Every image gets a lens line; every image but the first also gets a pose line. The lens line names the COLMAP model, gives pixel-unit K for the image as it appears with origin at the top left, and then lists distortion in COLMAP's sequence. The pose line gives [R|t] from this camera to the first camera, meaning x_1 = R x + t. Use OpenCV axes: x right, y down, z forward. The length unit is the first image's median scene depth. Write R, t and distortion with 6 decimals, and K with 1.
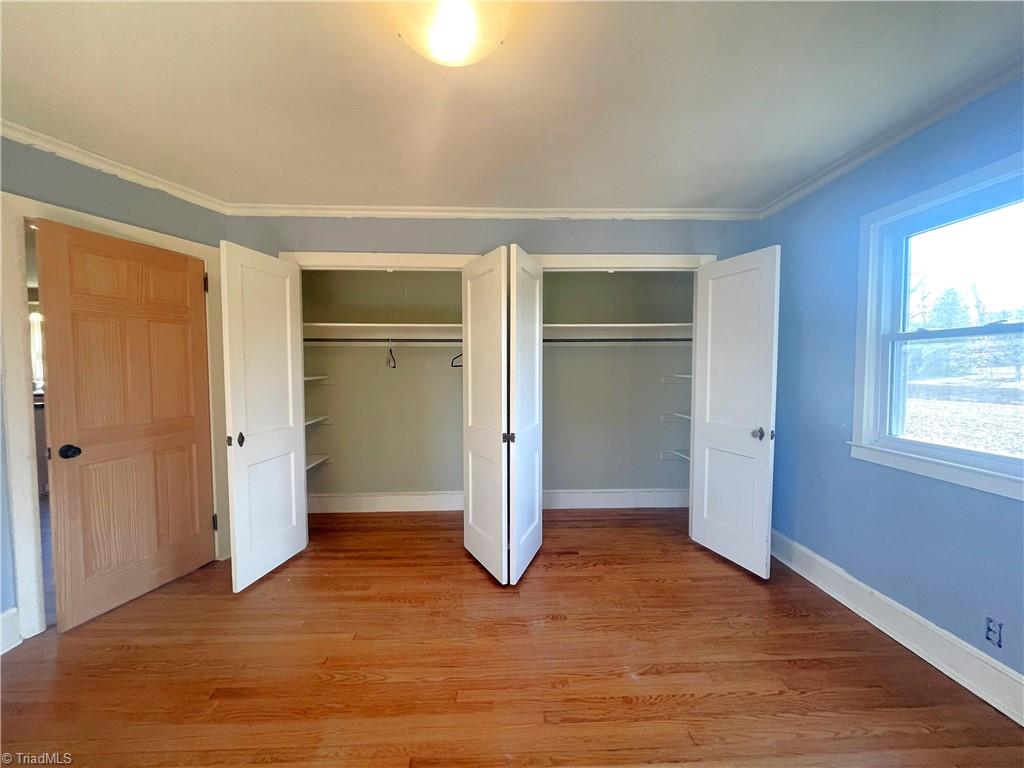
lens RADIAL K [[411.8, 0, 511.8], [0, 411.8, 377.8], [0, 0, 1]] dist [0.001200, -0.000447]
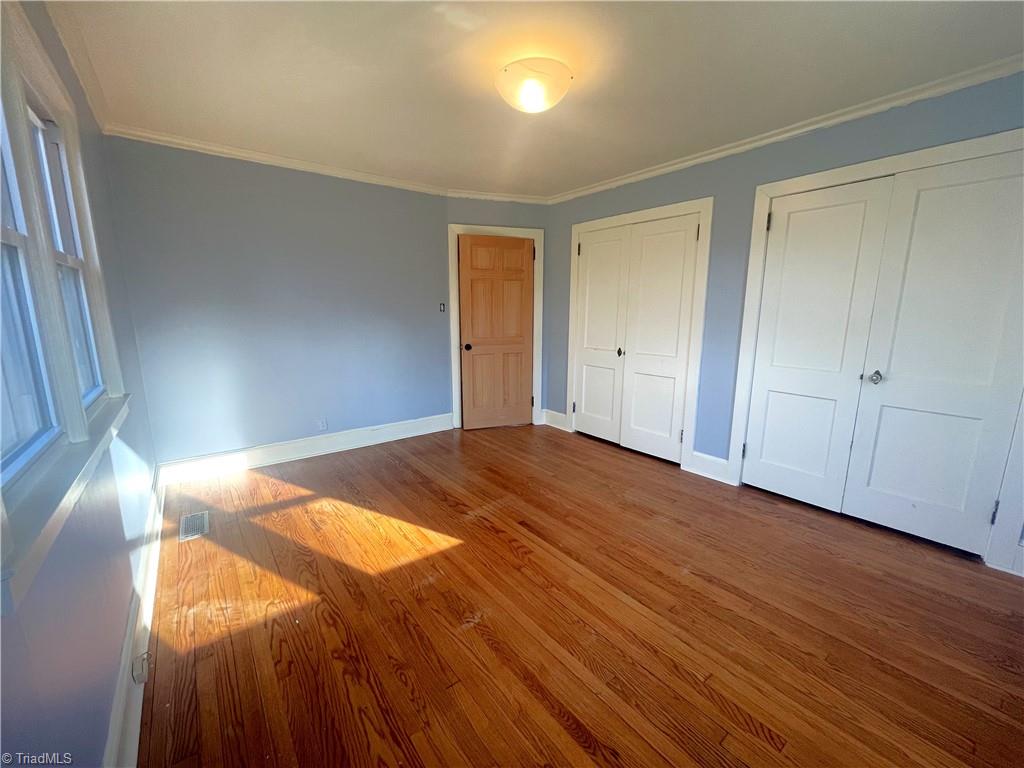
lens RADIAL K [[411.8, 0, 518.8], [0, 411.8, 381.8], [0, 0, 1]] dist [0.001200, -0.000447]
pose [[0.594293, 0.143456, -0.791351, 0.765245], [-0.031953, 0.987398, 0.154999, 0.020757], [0.803614, -0.066829, 0.591387, -0.040488]]
